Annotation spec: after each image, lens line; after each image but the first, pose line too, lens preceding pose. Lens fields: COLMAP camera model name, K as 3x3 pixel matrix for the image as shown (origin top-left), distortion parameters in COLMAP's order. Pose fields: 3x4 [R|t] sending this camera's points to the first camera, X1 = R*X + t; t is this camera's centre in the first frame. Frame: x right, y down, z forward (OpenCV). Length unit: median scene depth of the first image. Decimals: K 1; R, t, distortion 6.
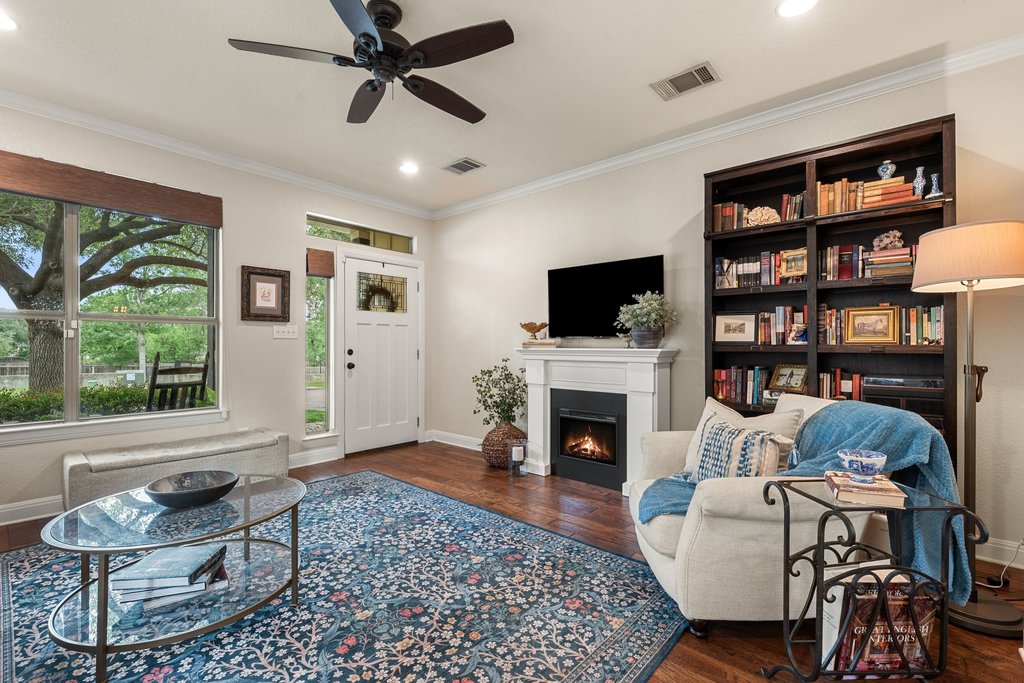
lens RADIAL K [[456.8, 0, 516.2], [0, 456.8, 345.4], [0, 0, 1]] dist [-0.001508, -0.000276]
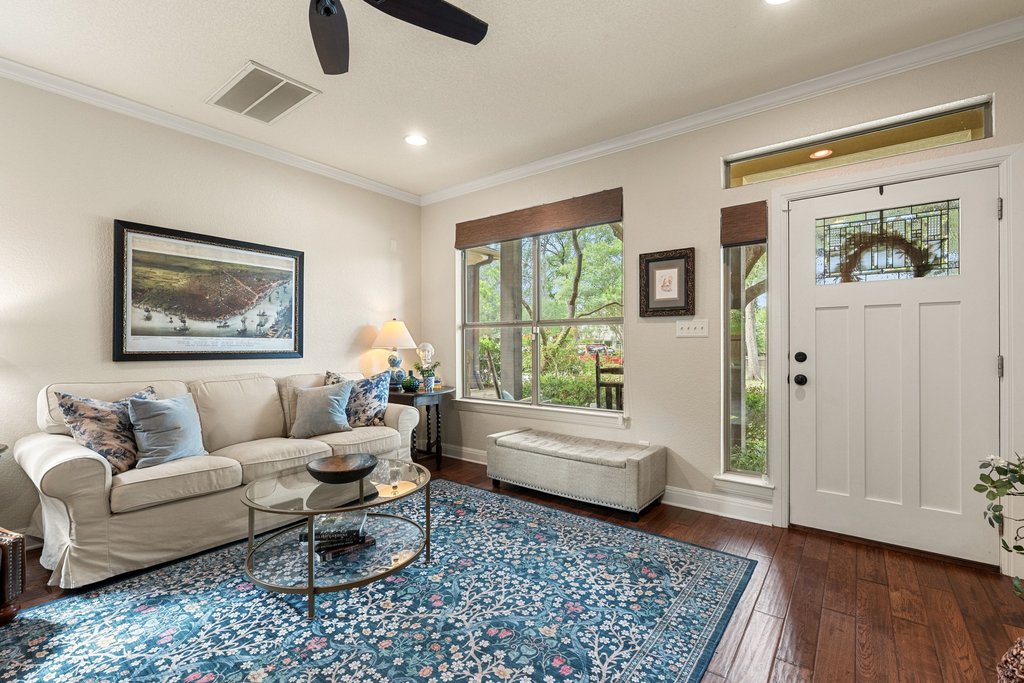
lens RADIAL K [[454.2, 0, 508.9], [0, 454.2, 343.8], [0, 0, 1]] dist [-0.000556, 0.000105]
pose [[0.049122, -0.002291, -0.998790, 0.293871], [0.002920, 0.999993, -0.002150, -0.003389], [0.998789, -0.002811, 0.049128, 0.816116]]
